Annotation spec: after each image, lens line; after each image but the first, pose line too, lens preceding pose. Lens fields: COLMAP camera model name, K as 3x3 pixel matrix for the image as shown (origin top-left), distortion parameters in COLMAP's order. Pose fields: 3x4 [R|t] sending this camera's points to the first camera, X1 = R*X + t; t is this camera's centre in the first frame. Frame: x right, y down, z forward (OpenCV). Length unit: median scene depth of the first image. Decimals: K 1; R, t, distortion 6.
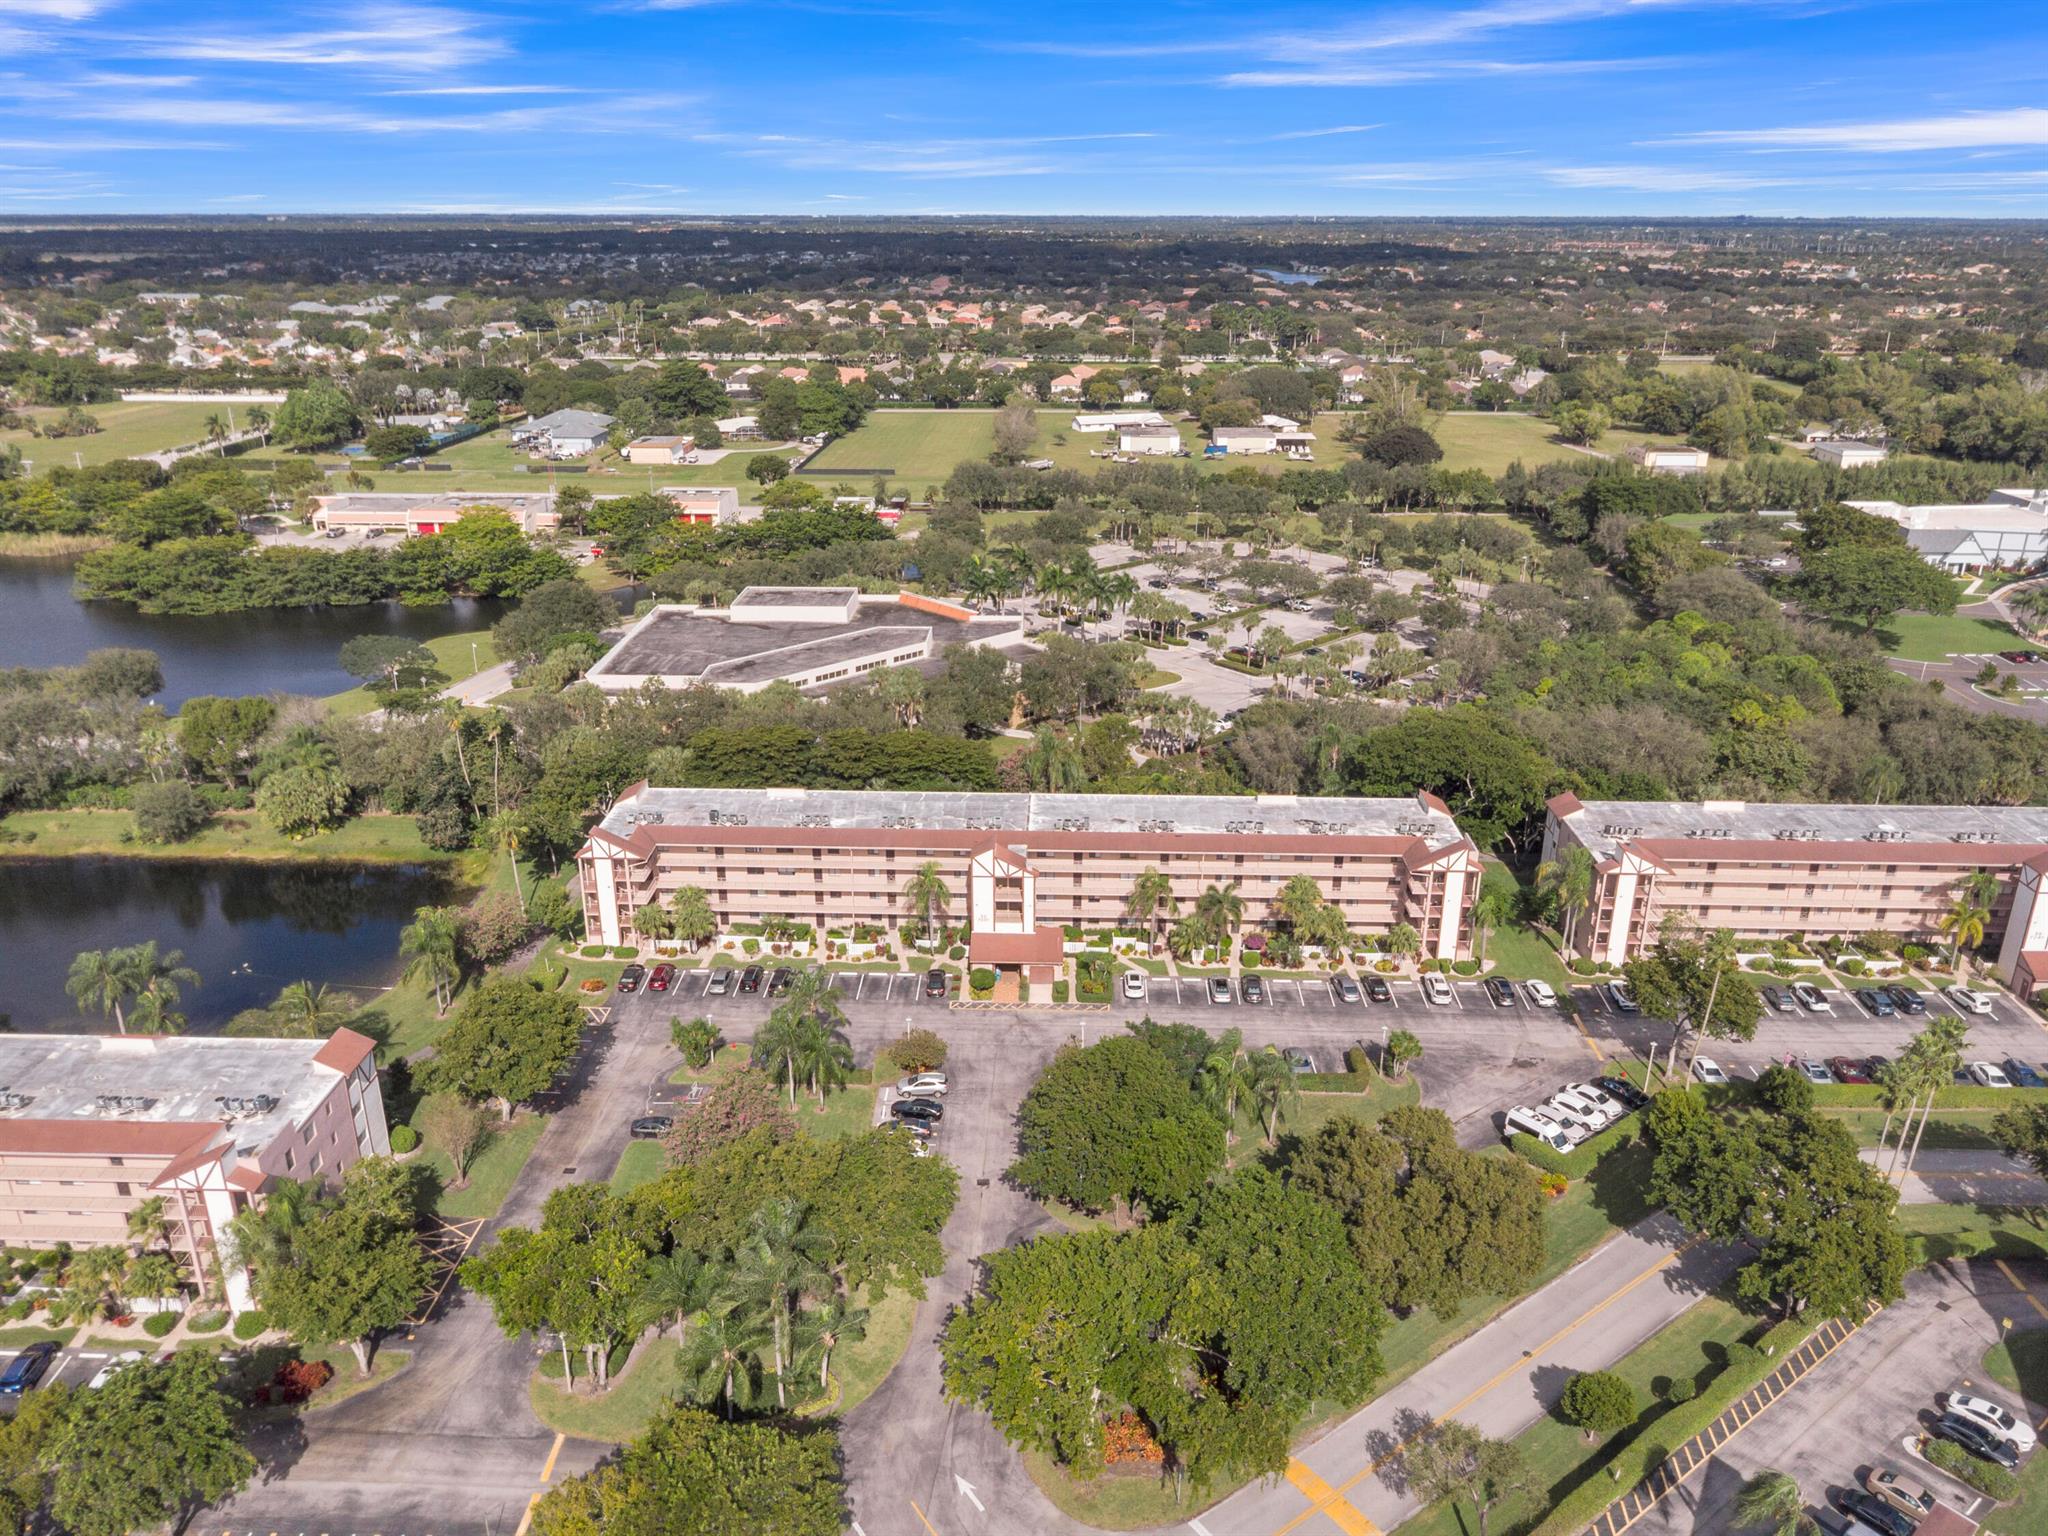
lens RADIAL K [[1479.8, 0, 1024.0], [0, 1479.8, 768.0], [0, 0, 1]] dist [0.000924, 0.000598]
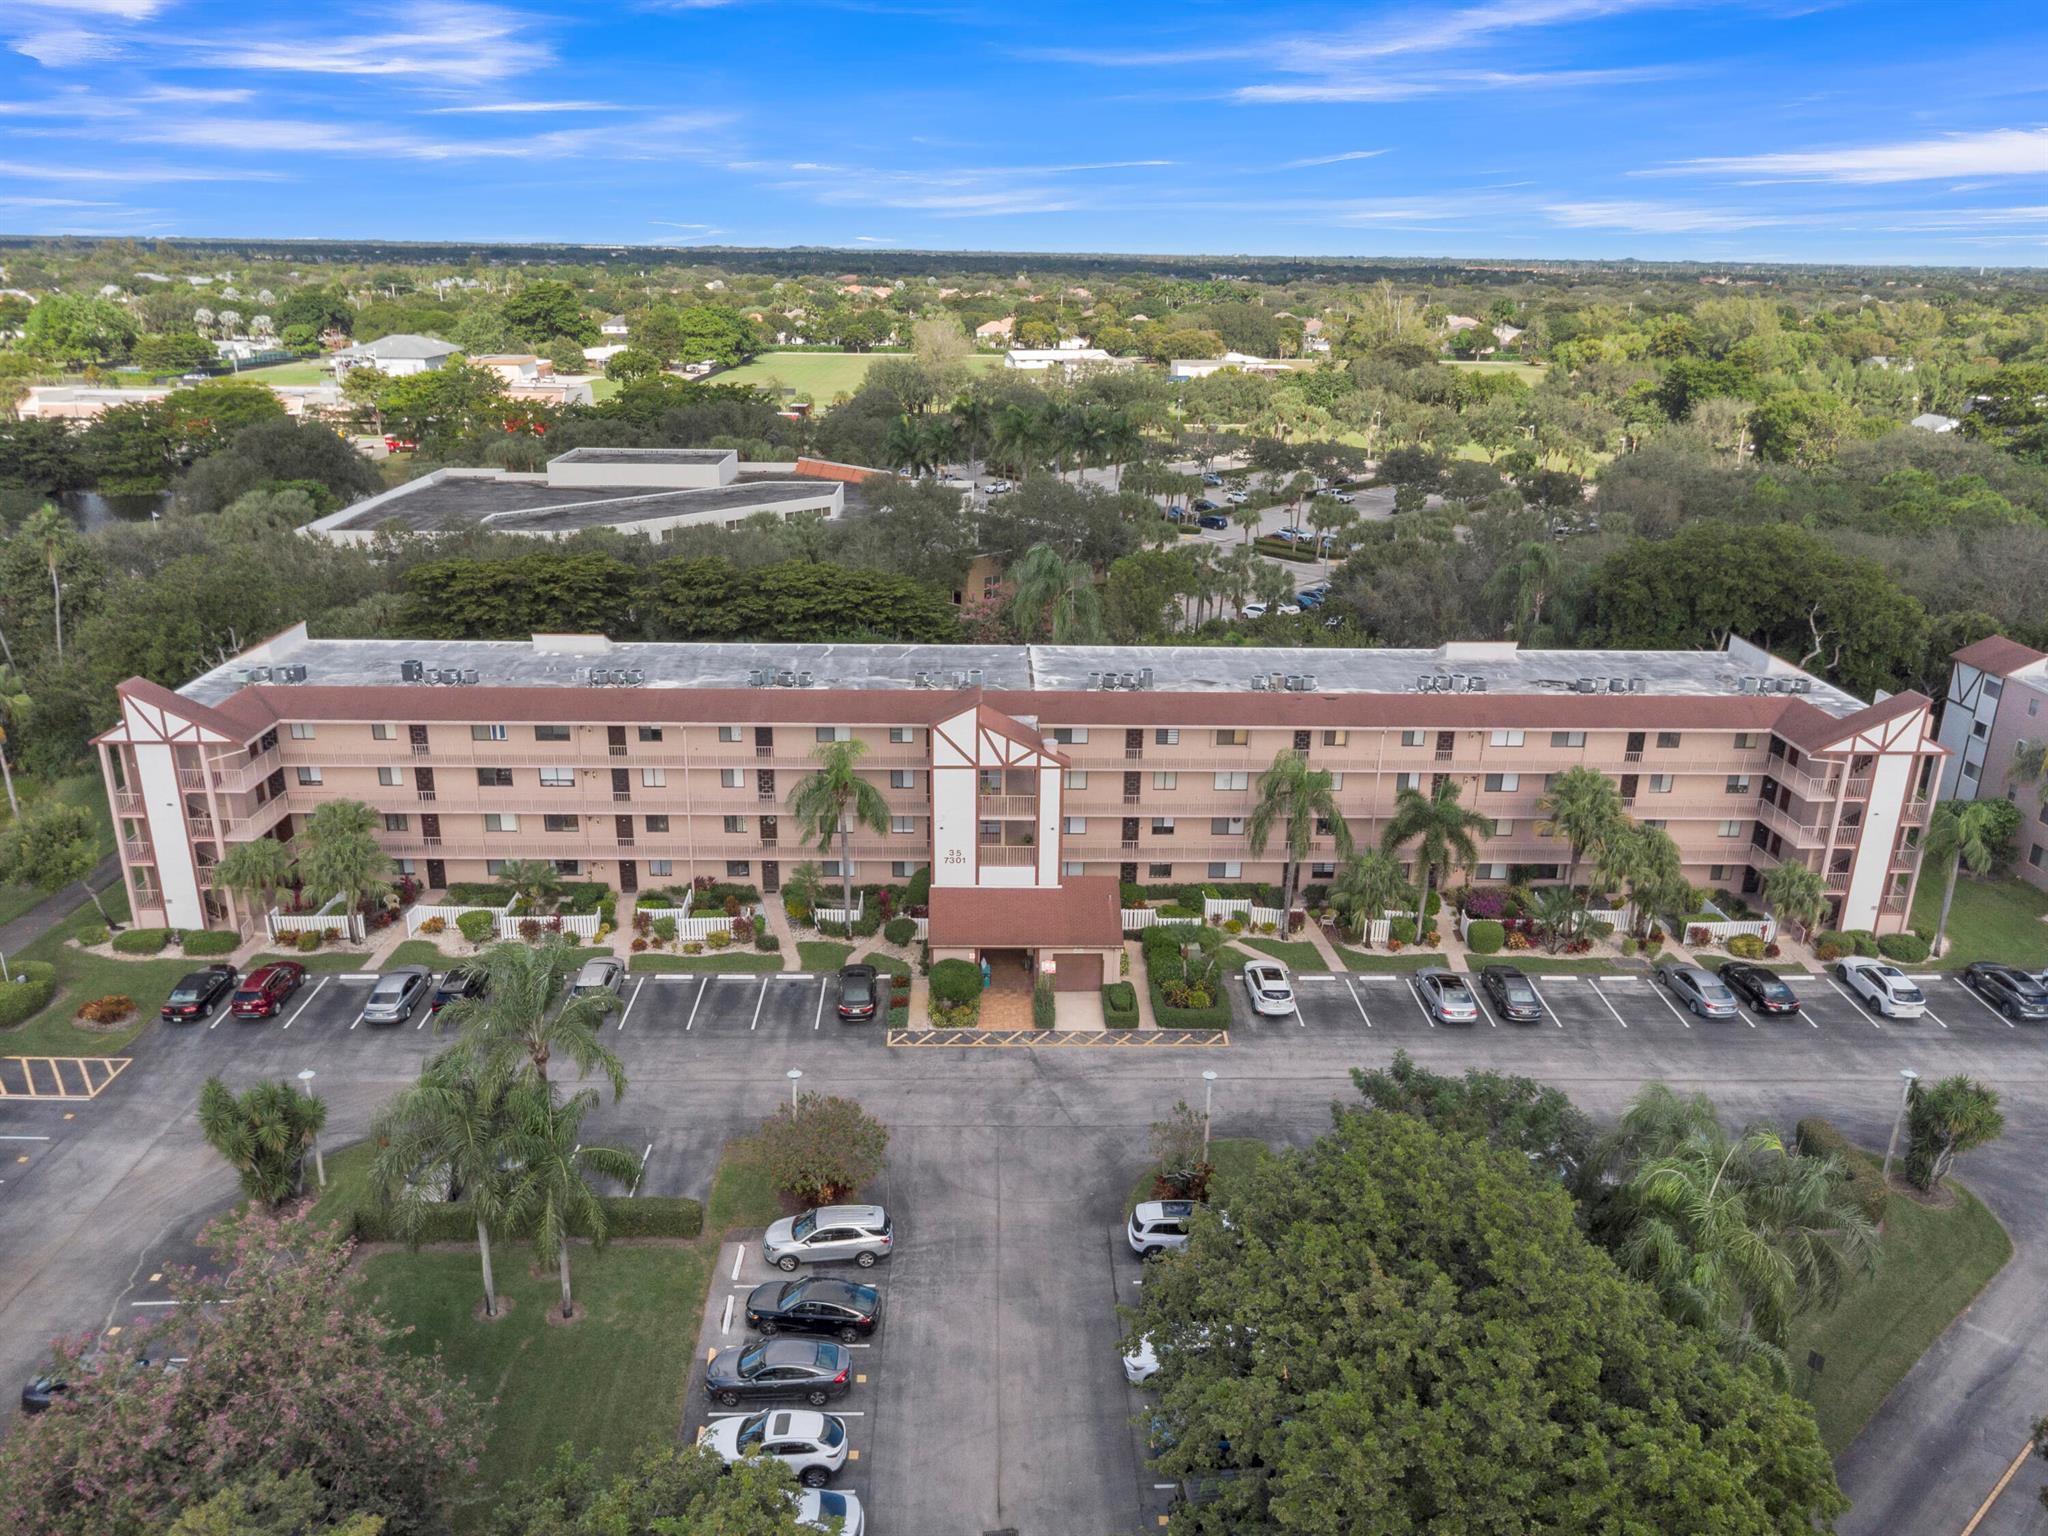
lens RADIAL K [[1483.5, 0, 1024.0], [0, 1483.5, 768.0], [0, 0, 1]] dist [0.013400, 0.001085]
pose [[0.998197, -0.007097, 0.059603, -0.032700], [0.008394, 0.999733, -0.021541, 0.080641], [-0.059434, 0.022003, 0.997990, 0.498327]]
